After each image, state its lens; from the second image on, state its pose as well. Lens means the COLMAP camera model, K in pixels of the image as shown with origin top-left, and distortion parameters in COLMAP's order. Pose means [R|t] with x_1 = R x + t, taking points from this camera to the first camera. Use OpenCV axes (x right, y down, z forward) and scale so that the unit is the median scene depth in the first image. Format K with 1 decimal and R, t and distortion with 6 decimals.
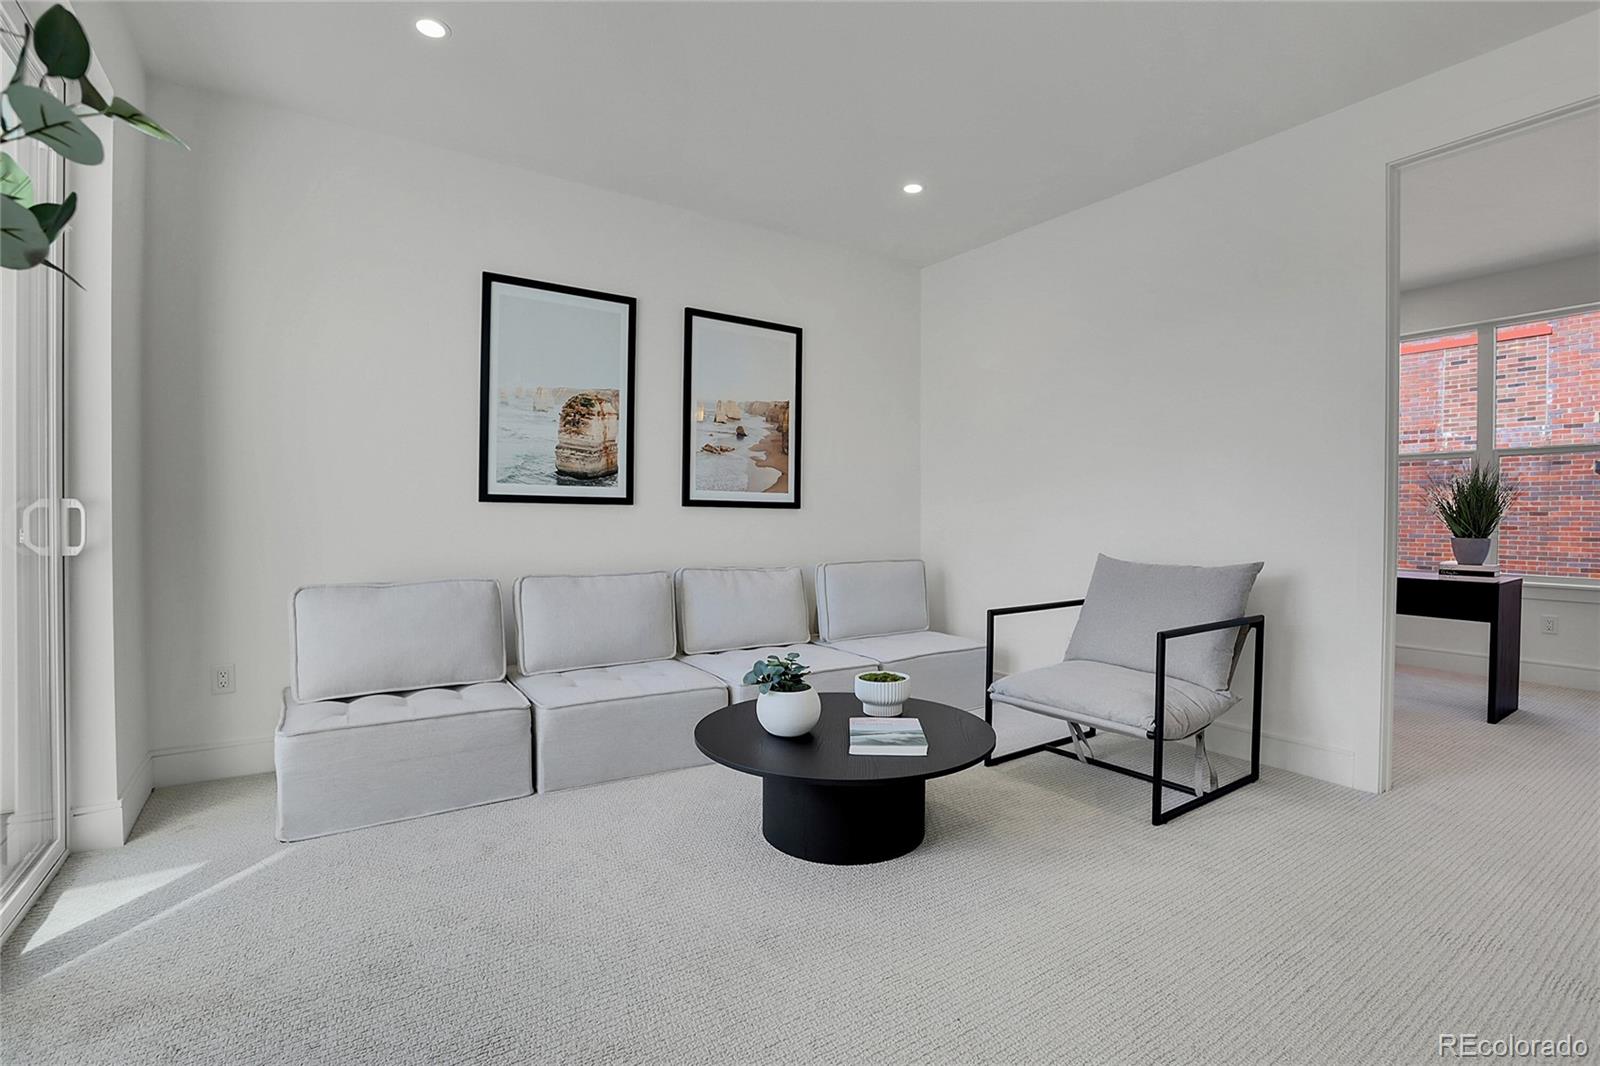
lens RADIAL K [[730.5, 0, 796.7], [0, 730.5, 525.1], [0, 0, 1]] dist [0.001864, 0.000954]
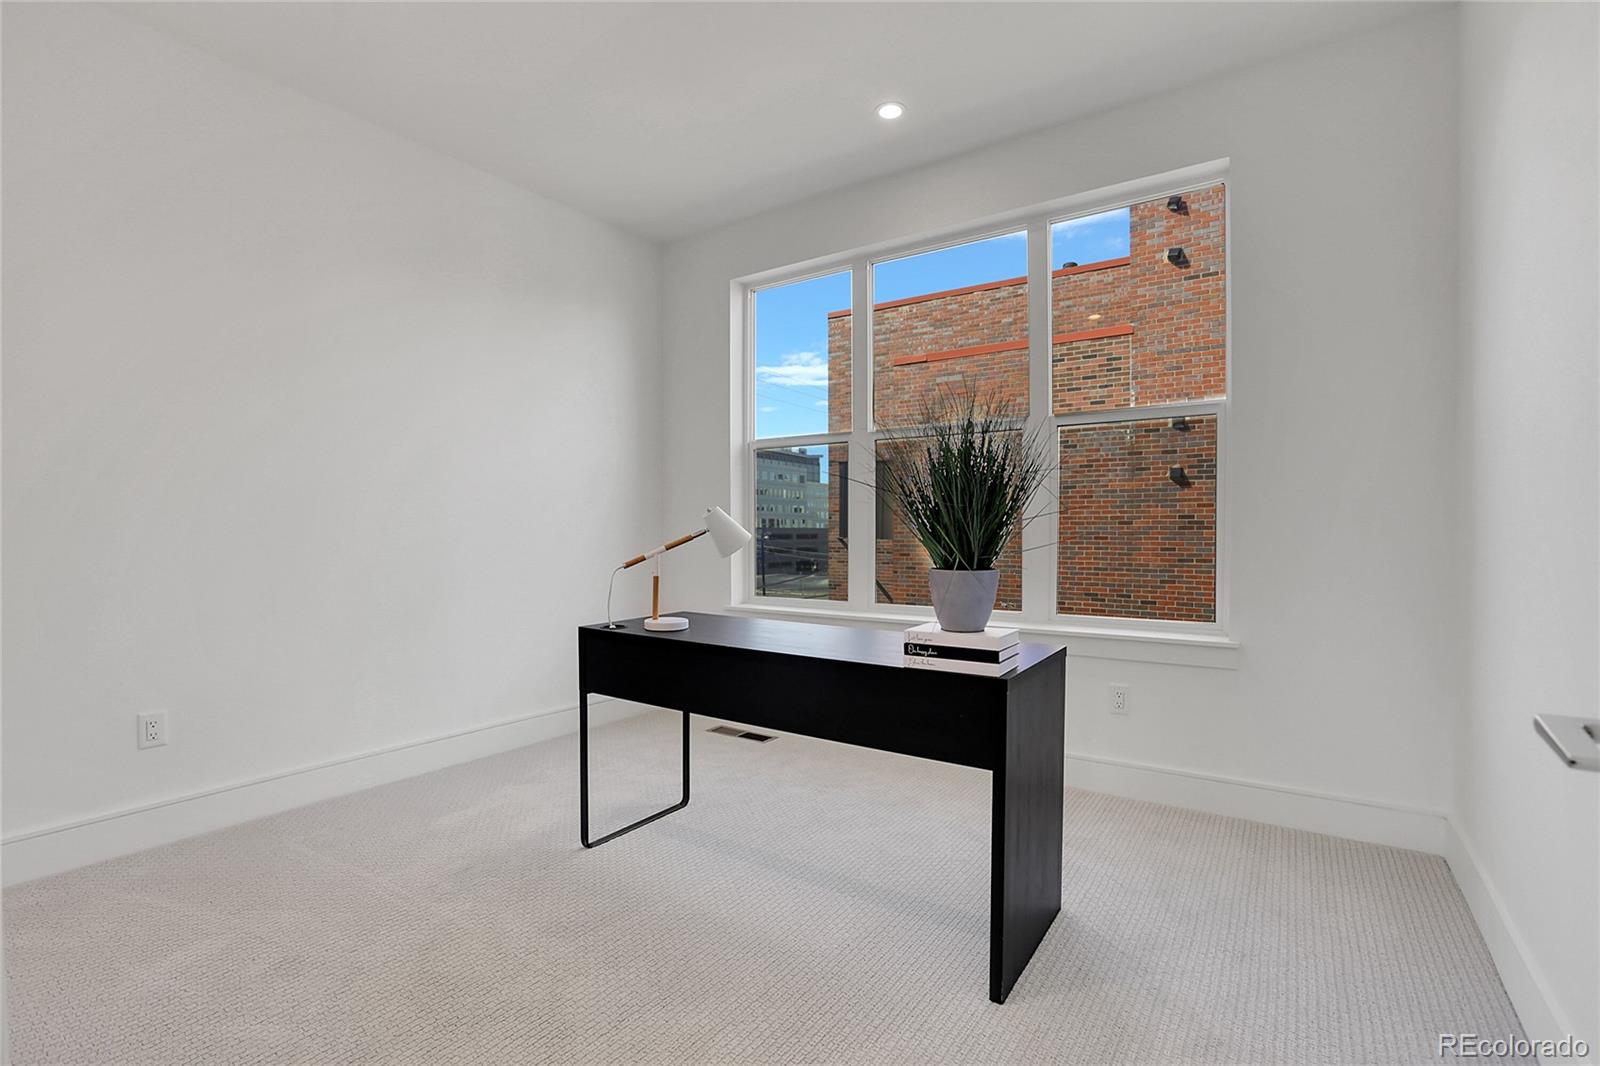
lens RADIAL K [[730.5, 0, 803.5], [0, 730.5, 534.4], [0, 0, 1]] dist [0.001864, 0.000954]
pose [[0.934194, -0.007709, 0.356682, 0.295012], [0.009696, 0.999946, -0.003782, -0.000862], [-0.356634, 0.006991, 0.934218, 0.273376]]
